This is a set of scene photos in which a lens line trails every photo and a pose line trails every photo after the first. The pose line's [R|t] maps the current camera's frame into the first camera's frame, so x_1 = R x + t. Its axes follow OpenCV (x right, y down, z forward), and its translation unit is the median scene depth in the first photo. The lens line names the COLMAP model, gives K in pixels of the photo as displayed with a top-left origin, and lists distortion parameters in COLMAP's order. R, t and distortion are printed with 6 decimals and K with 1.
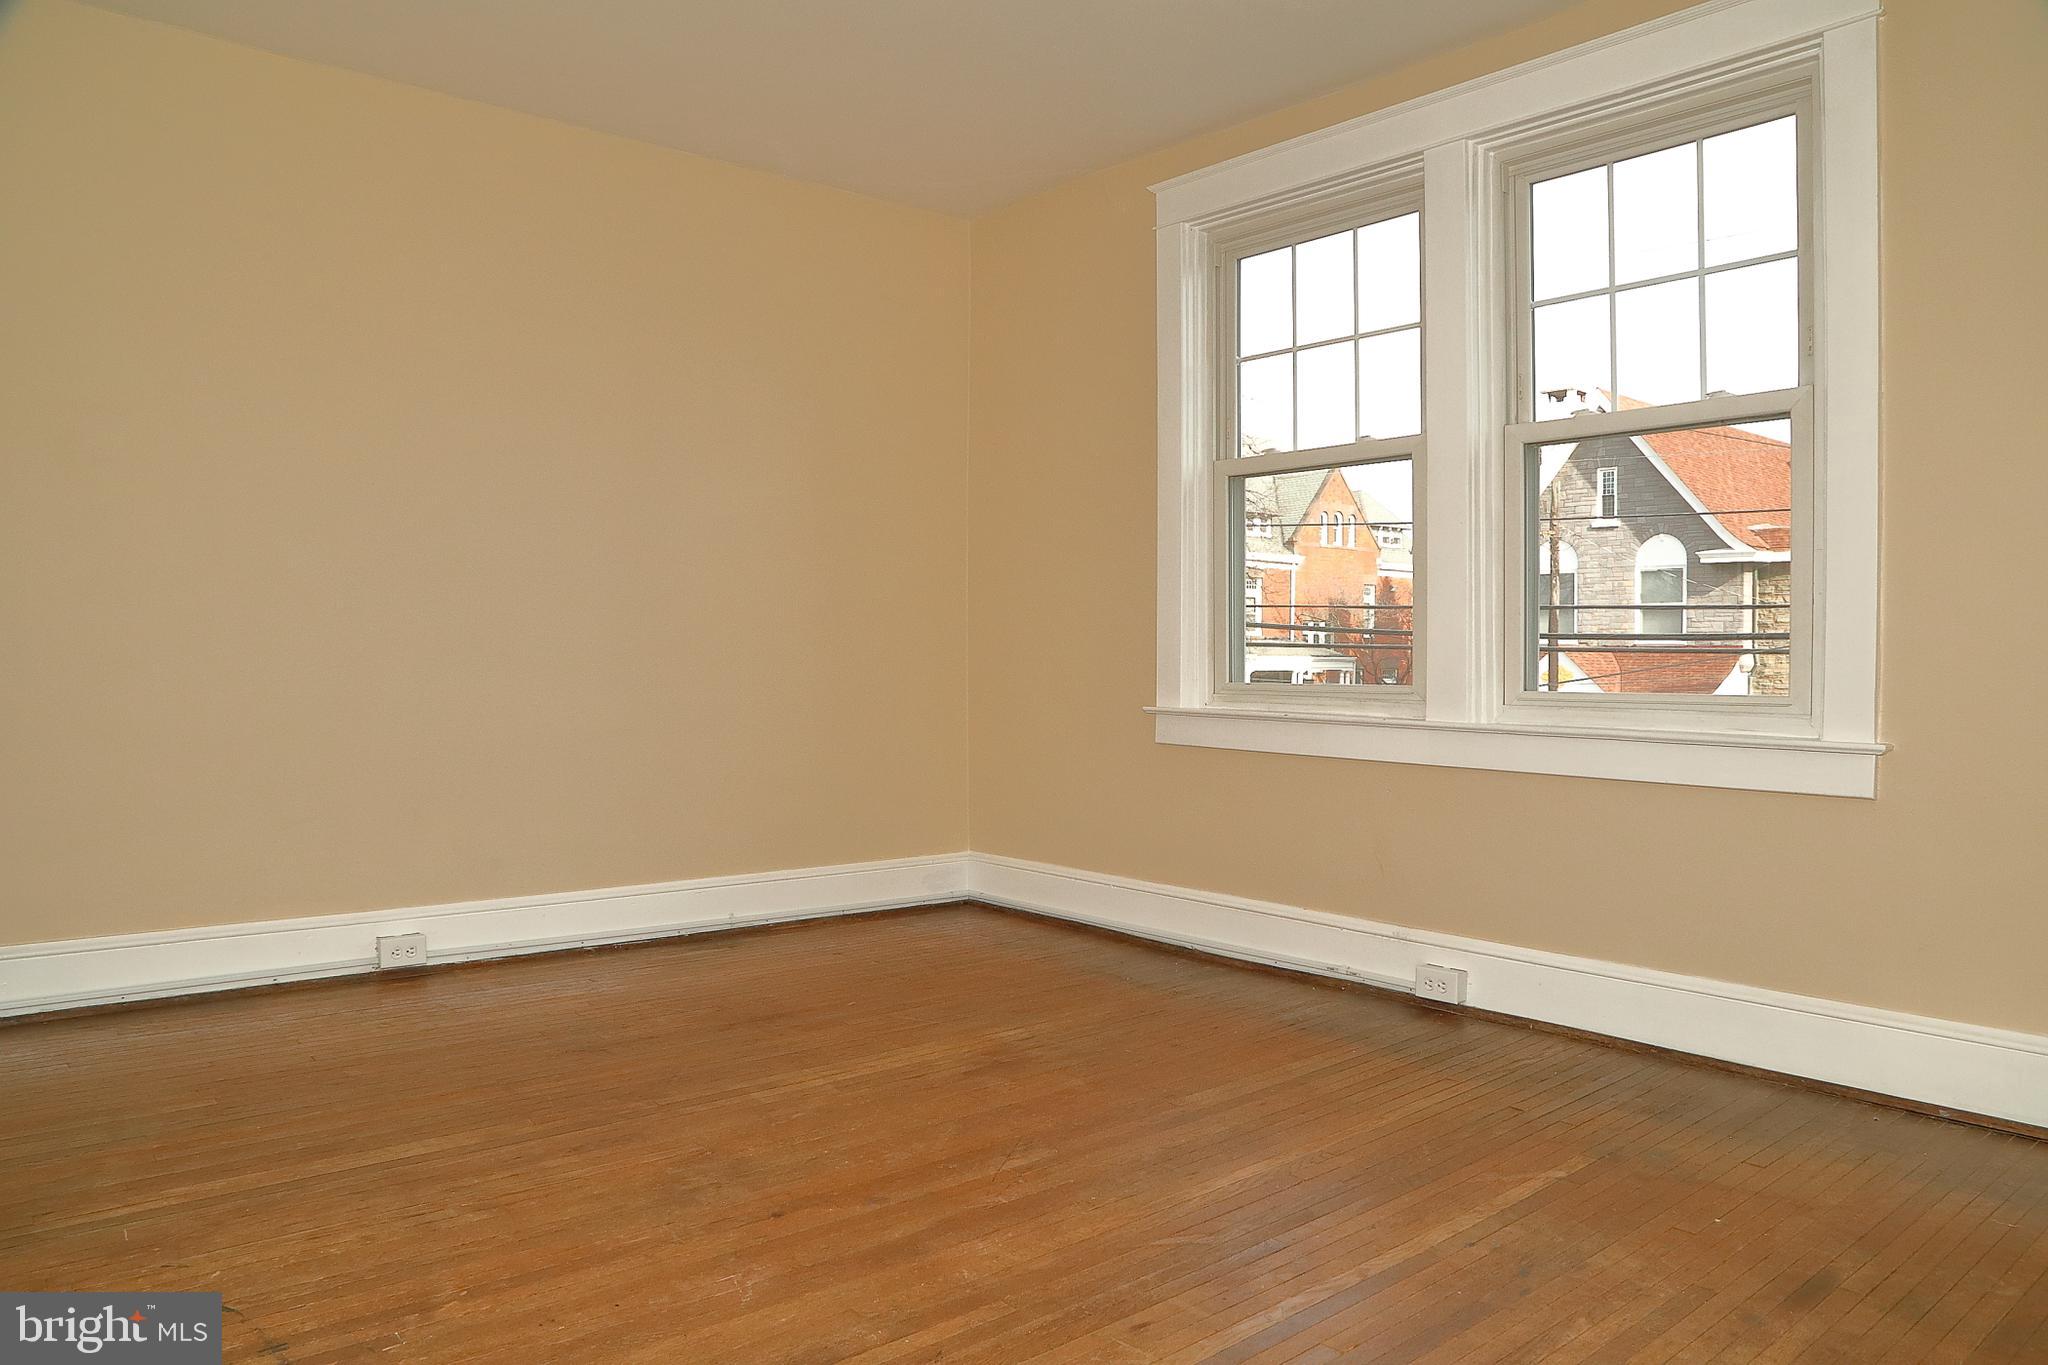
lens RADIAL K [[1386.5, 0, 1024.0], [0, 1386.5, 682.5], [0, 0, 1]] dist [-0.108814, 0.048695]
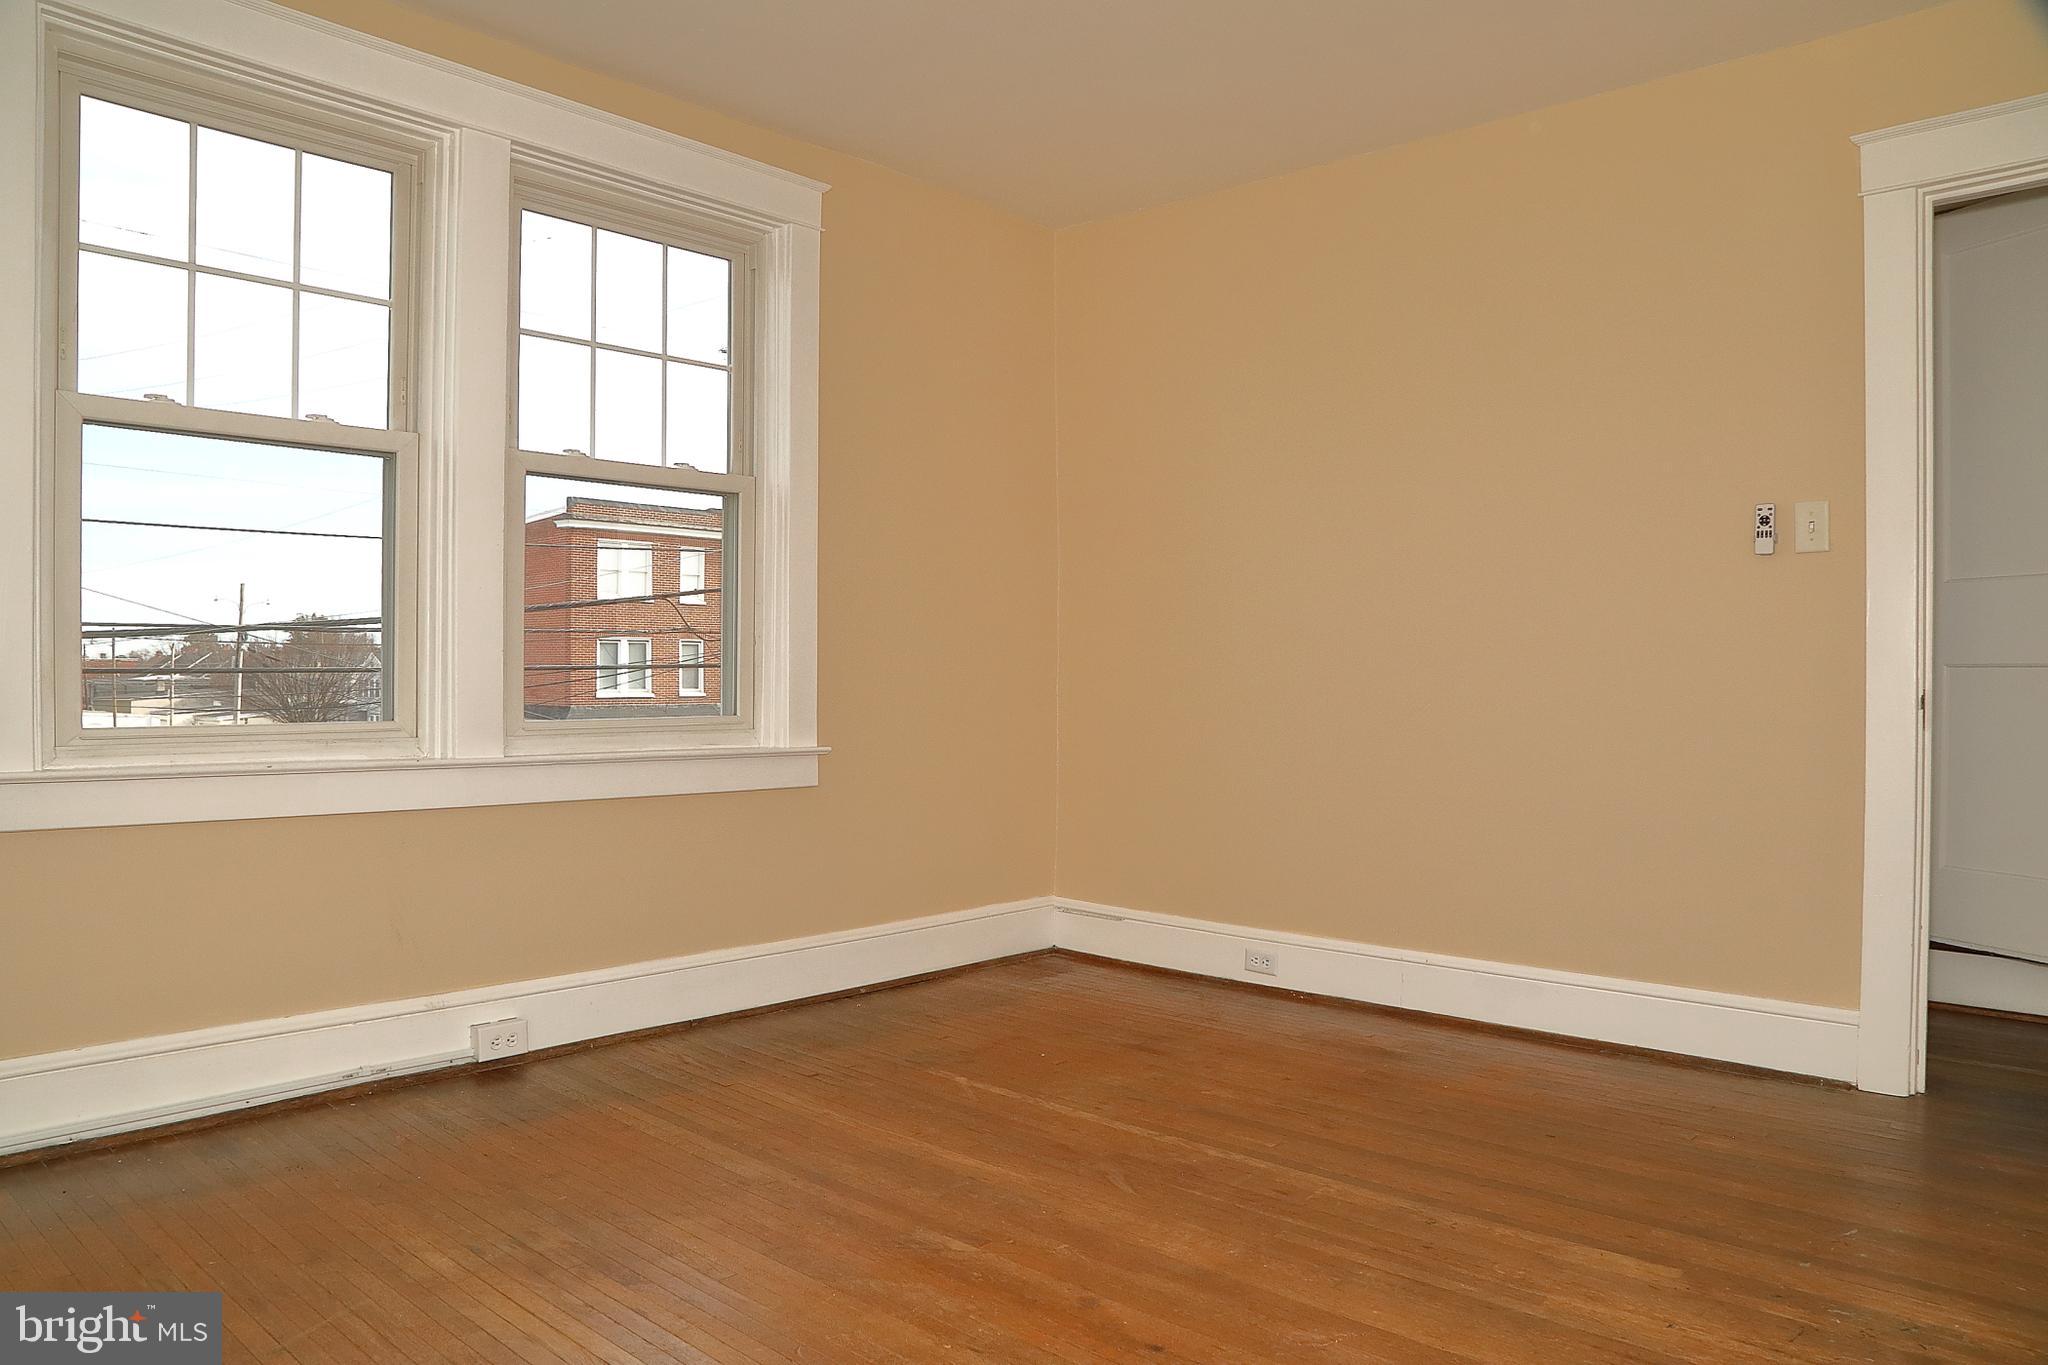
lens RADIAL K [[1401.9, 0, 1005.7], [0, 1401.9, 684.3], [0, 0, 1]] dist [-0.112766, 0.040730]
pose [[-0.125742, -0.006852, 0.992039, -0.854617], [0.017478, 0.999806, 0.009121, -0.029810], [-0.991909, 0.018486, -0.125598, 1.001603]]
